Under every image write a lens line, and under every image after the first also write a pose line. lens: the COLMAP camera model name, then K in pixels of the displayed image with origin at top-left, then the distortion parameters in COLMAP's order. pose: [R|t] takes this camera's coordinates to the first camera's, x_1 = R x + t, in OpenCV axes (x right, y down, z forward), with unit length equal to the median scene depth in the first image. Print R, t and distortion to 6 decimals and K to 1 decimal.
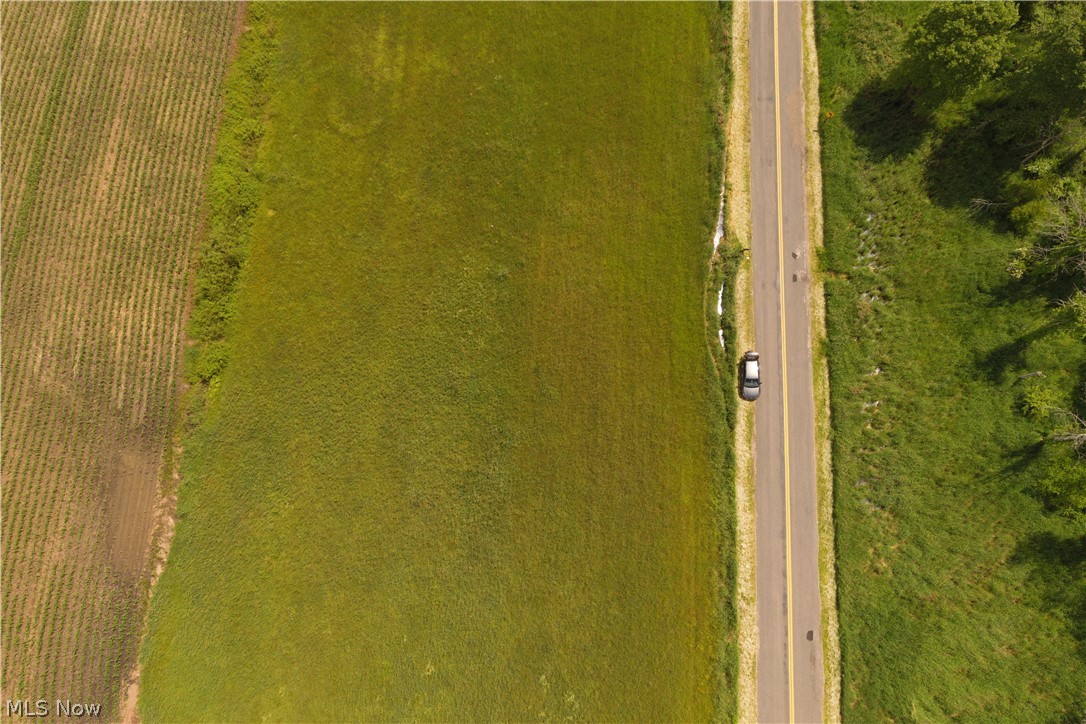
lens RADIAL K [[693.5, 0, 542.2], [0, 693.5, 365.2], [0, 0, 1]] dist [0.003386, -0.017851]
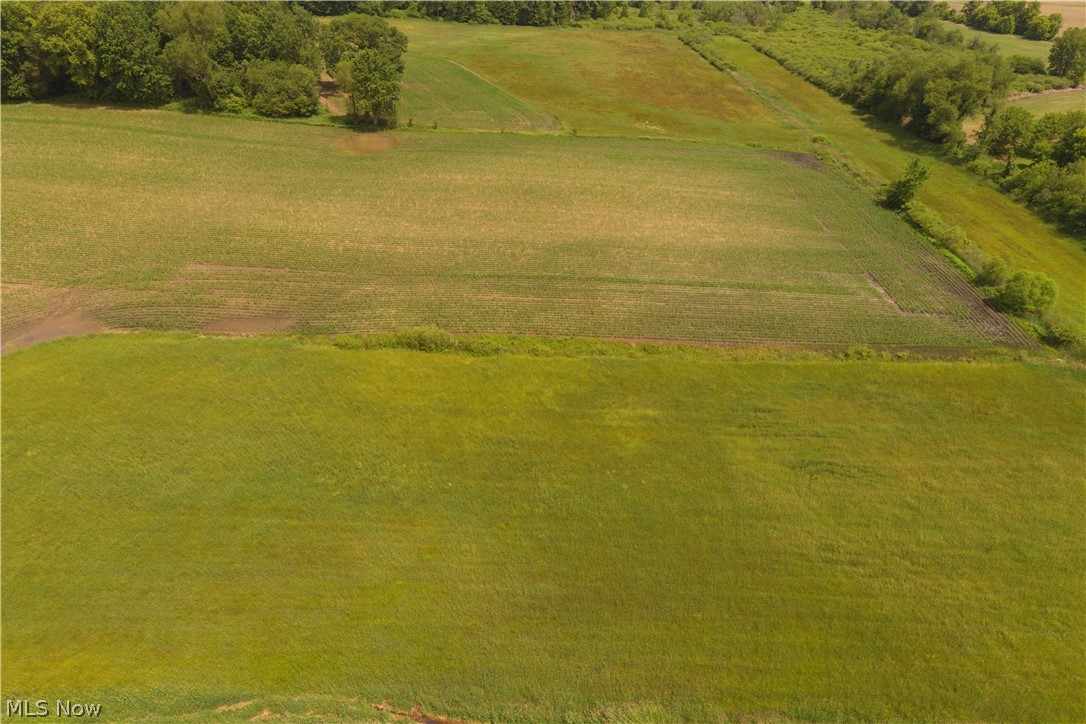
lens RADIAL K [[690.9, 0, 538.8], [0, 690.9, 367.9], [0, 0, 1]] dist [0.009266, -0.019610]
pose [[0.057950, 0.524890, -0.849195, 0.694103], [-0.976985, 0.204732, 0.059875, -0.428875], [0.205285, 0.826181, 0.524674, 0.394119]]
